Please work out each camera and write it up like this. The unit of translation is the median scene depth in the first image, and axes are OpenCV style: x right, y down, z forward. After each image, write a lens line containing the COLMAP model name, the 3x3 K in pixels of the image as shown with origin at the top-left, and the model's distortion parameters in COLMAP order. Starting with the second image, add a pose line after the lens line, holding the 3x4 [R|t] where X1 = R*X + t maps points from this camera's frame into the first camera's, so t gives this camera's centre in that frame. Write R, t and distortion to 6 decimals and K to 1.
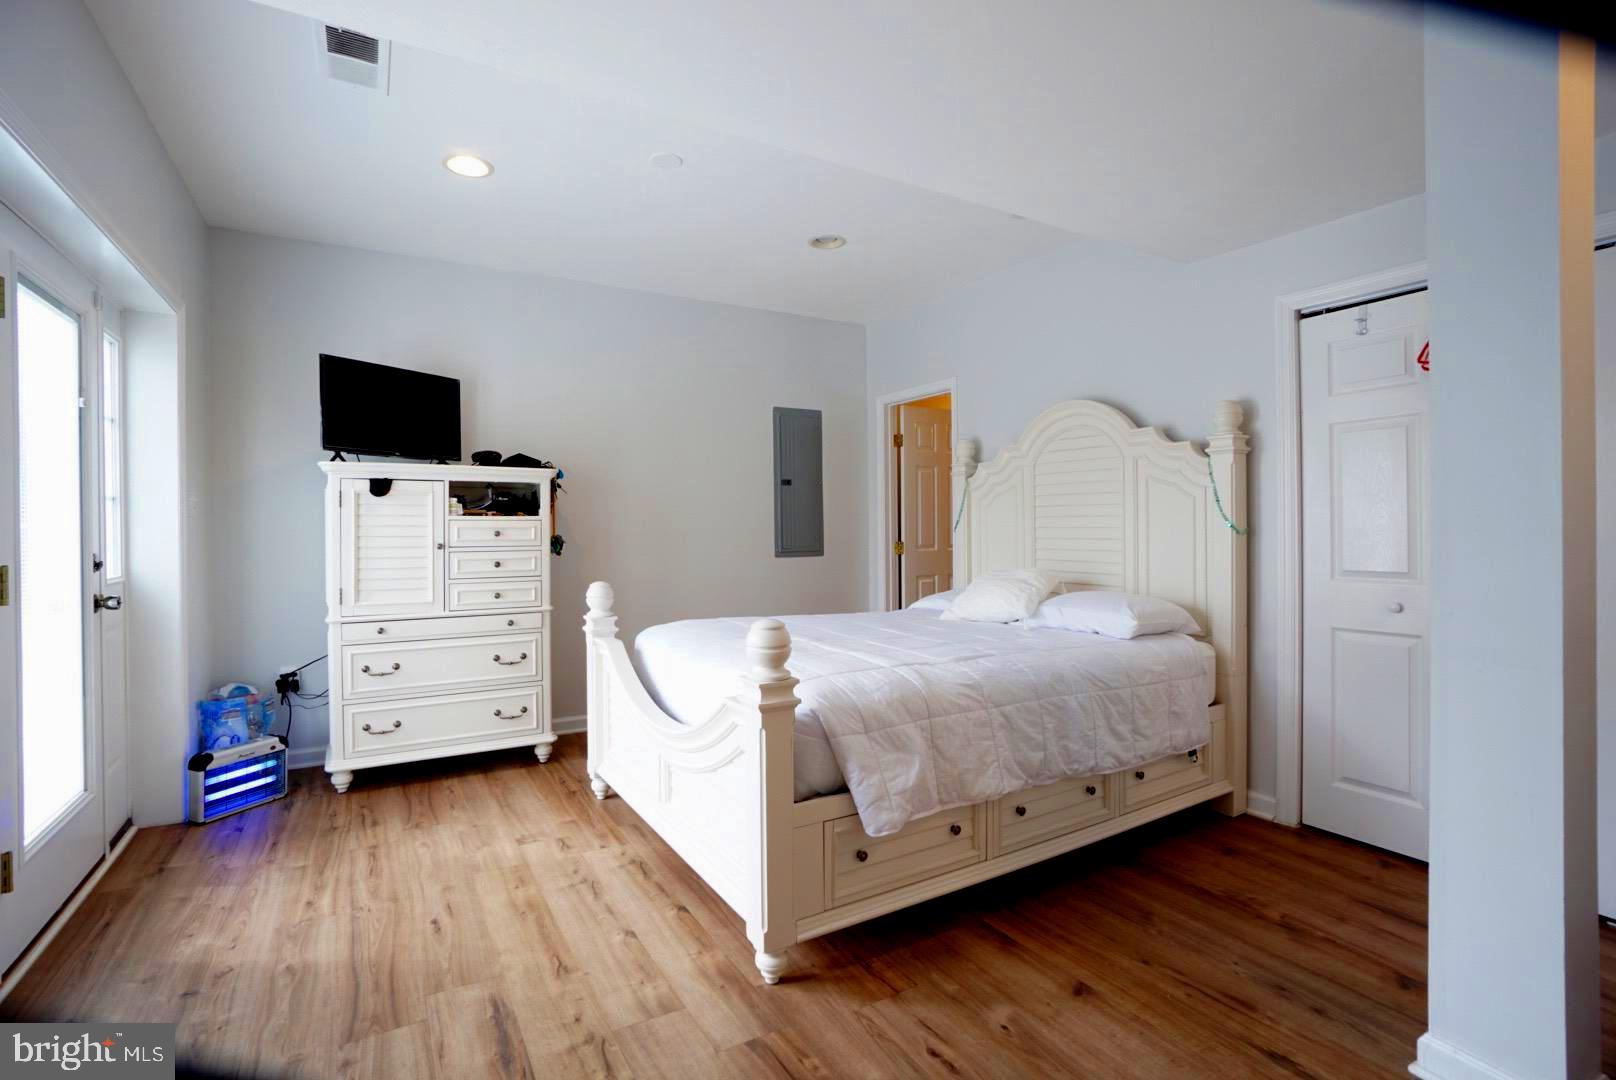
lens RADIAL K [[747.0, 0, 795.3], [0, 747.0, 531.6], [0, 0, 1]] dist [-0.060108, 0.024595]
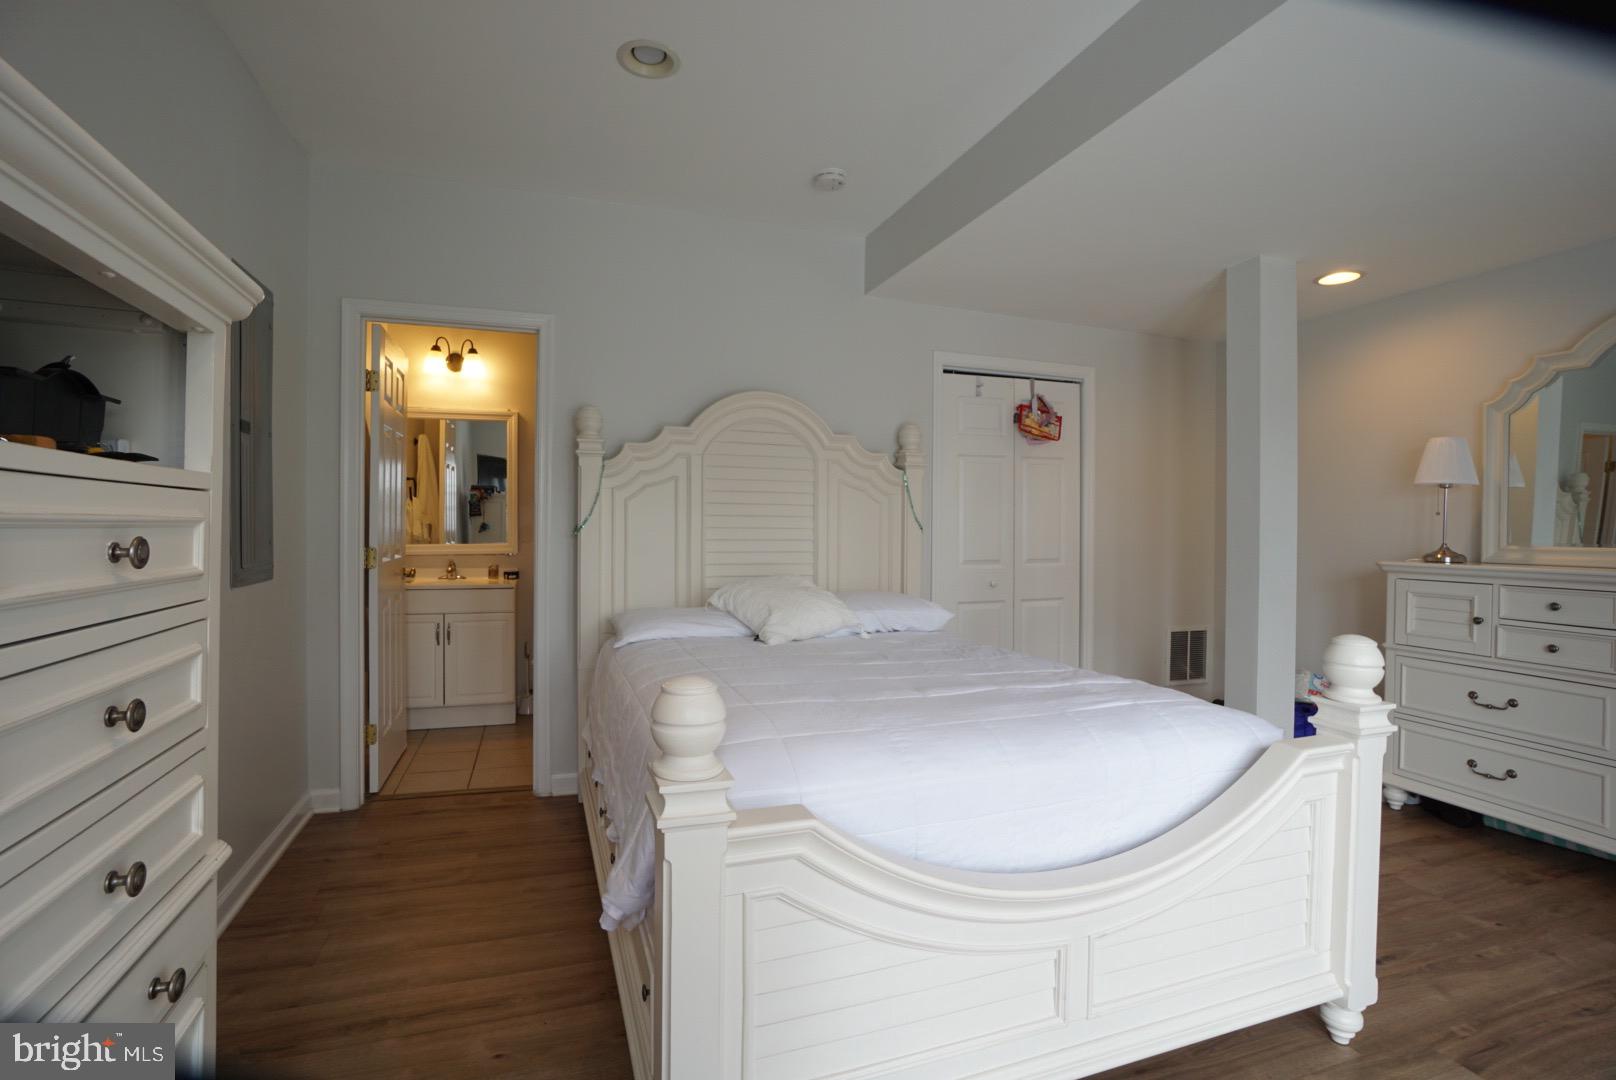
lens RADIAL K [[747.0, 0, 795.3], [0, 747.0, 531.6], [0, 0, 1]] dist [-0.060108, 0.024595]
pose [[0.201153, 0.002051, 0.979558, -0.619441], [-0.003796, 0.999992, -0.001314, -0.000702], [-0.979552, -0.003454, 0.201160, 0.890606]]
